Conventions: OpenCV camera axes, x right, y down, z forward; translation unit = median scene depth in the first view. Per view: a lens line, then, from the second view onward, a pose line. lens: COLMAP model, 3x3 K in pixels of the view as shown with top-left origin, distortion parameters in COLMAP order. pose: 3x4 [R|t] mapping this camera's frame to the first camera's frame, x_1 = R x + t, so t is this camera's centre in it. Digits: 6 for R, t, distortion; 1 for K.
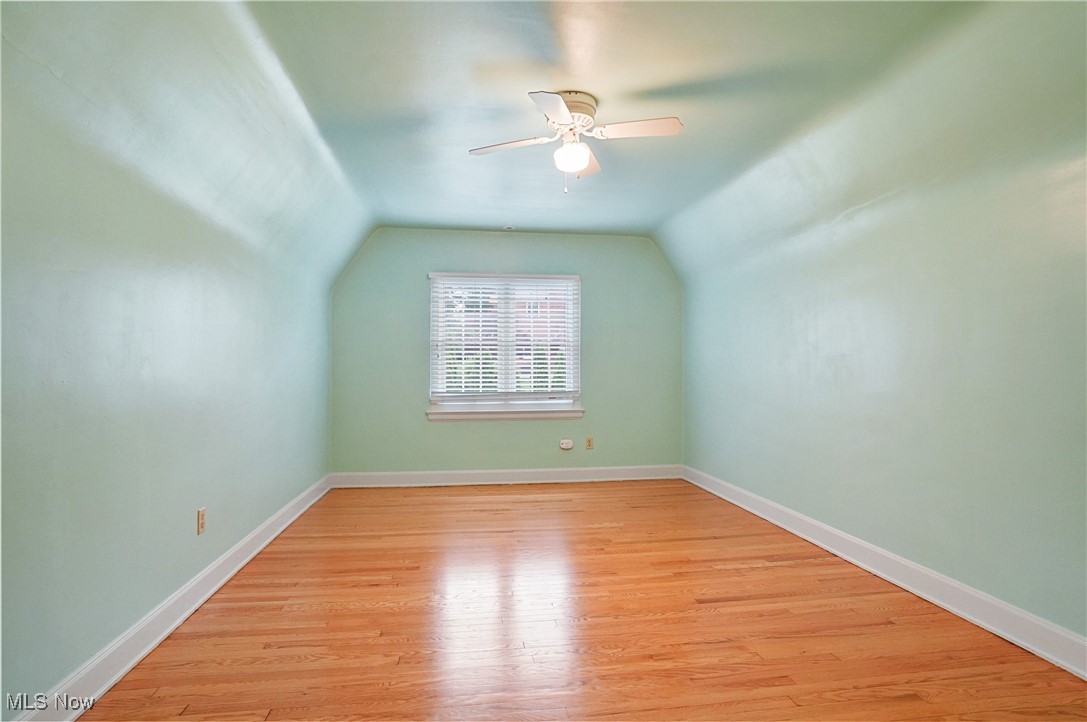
lens RADIAL K [[569.5, 0, 544.6], [0, 569.5, 363.5], [0, 0, 1]] dist [-0.001137, 0.000612]
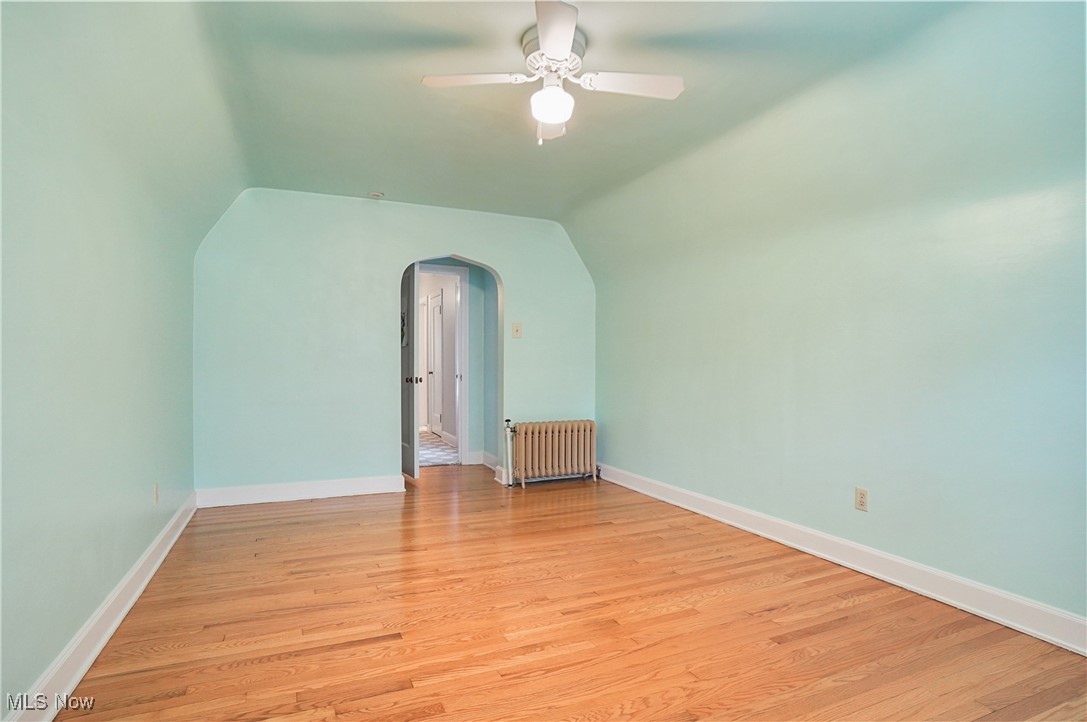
lens RADIAL K [[569.5, 0, 543.8], [0, 569.5, 358.7], [0, 0, 1]] dist [-0.001137, 0.000612]
pose [[-0.964286, -0.007009, -0.264770, 0.309867], [-0.003047, 0.999877, -0.015372, 0.020067], [0.264845, -0.014016, -0.964189, 2.004682]]
